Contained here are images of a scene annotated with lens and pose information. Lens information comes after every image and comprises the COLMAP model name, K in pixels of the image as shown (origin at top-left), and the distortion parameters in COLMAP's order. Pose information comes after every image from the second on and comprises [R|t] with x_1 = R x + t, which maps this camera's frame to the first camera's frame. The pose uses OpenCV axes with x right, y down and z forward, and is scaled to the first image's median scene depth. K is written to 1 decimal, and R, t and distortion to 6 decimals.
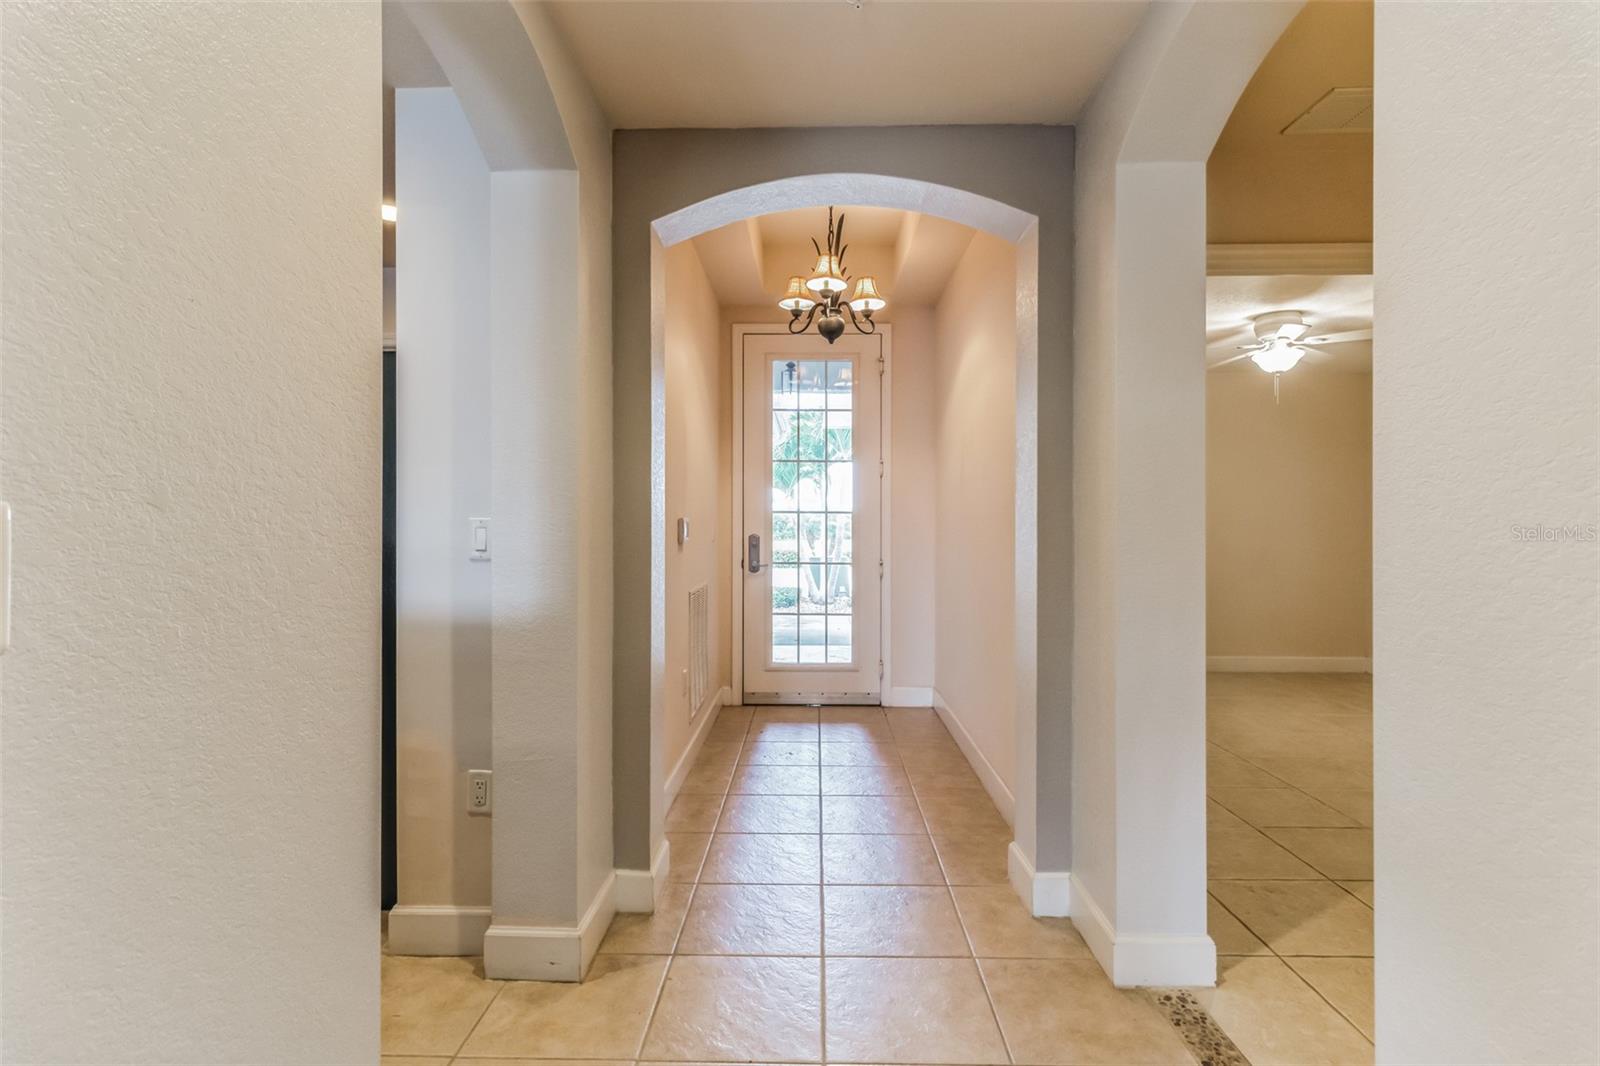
lens RADIAL K [[740.1, 0, 800.3], [0, 740.1, 522.9], [0, 0, 1]] dist [0.002530, 0.000985]
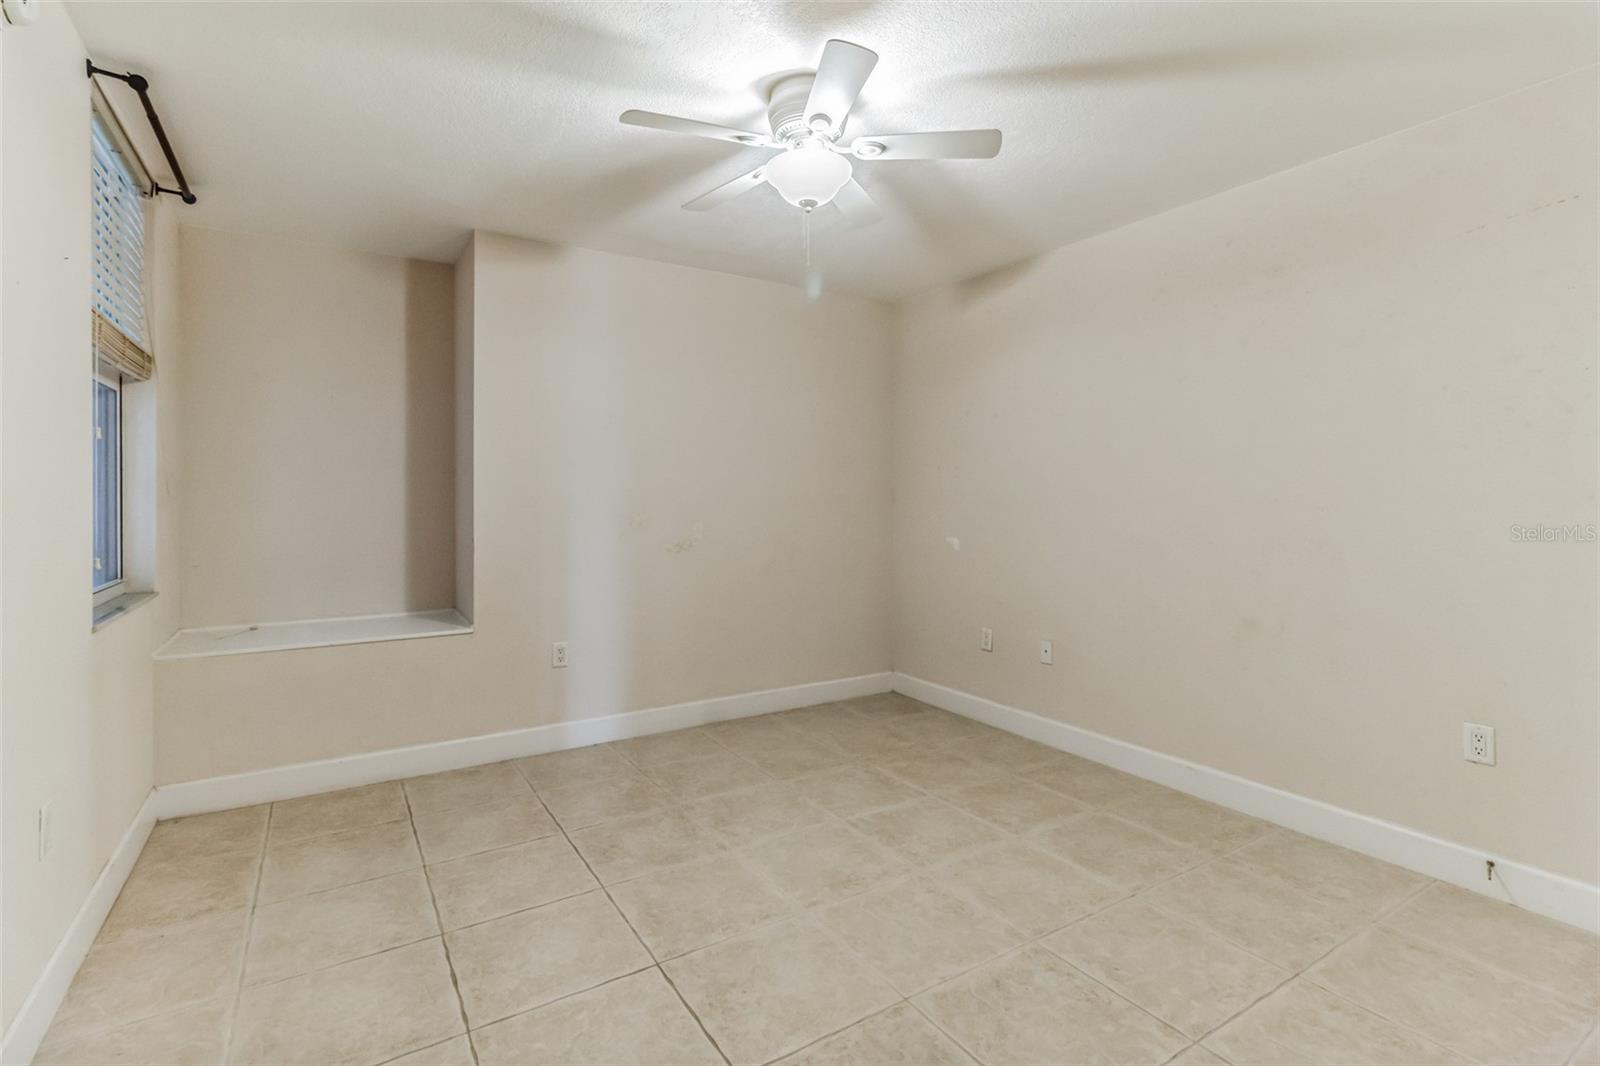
lens RADIAL K [[740.1, 0, 800.3], [0, 740.1, 522.9], [0, 0, 1]] dist [0.002530, 0.000985]
pose [[0.834036, -0.017233, 0.551440, 0.348753], [0.004875, 0.999703, 0.023869, 0.000224], [-0.551688, -0.017220, 0.833873, 0.563494]]
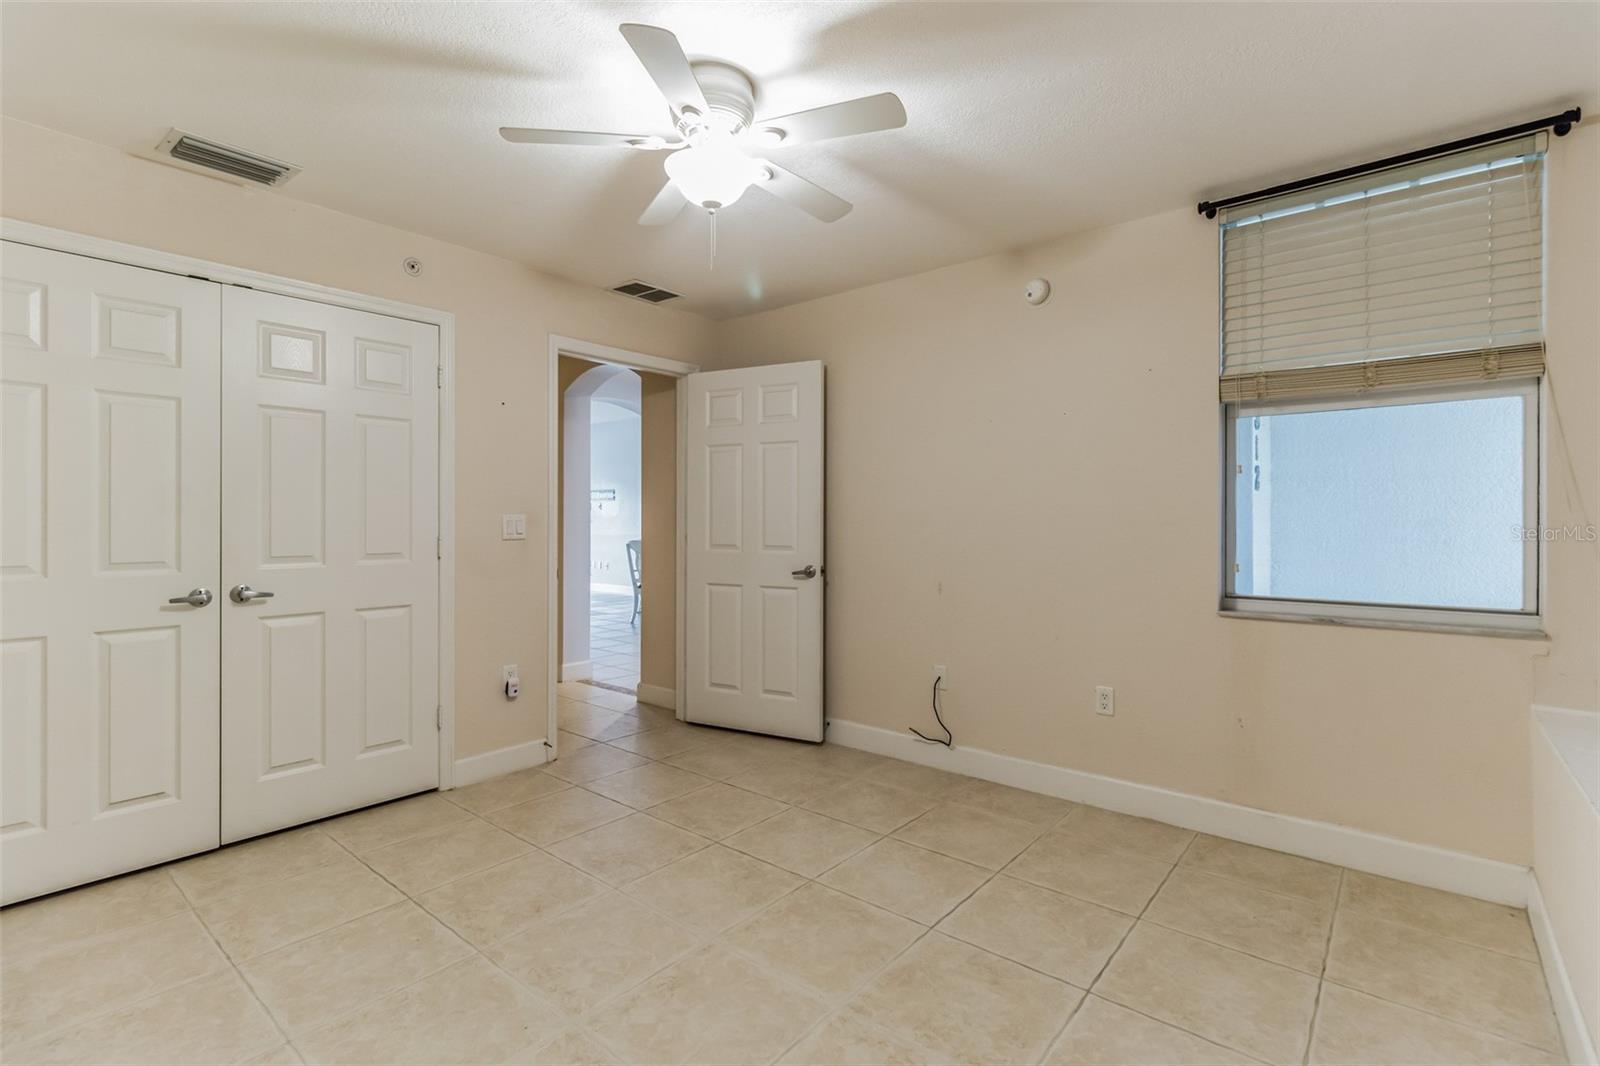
lens RADIAL K [[740.1, 0, 800.3], [0, 740.1, 522.9], [0, 0, 1]] dist [0.002530, 0.000985]
pose [[-0.623768, 0.000429, -0.781609, 0.989465], [-0.007460, 0.999951, 0.006503, -0.003907], [0.781574, 0.009887, -0.623735, 1.348128]]
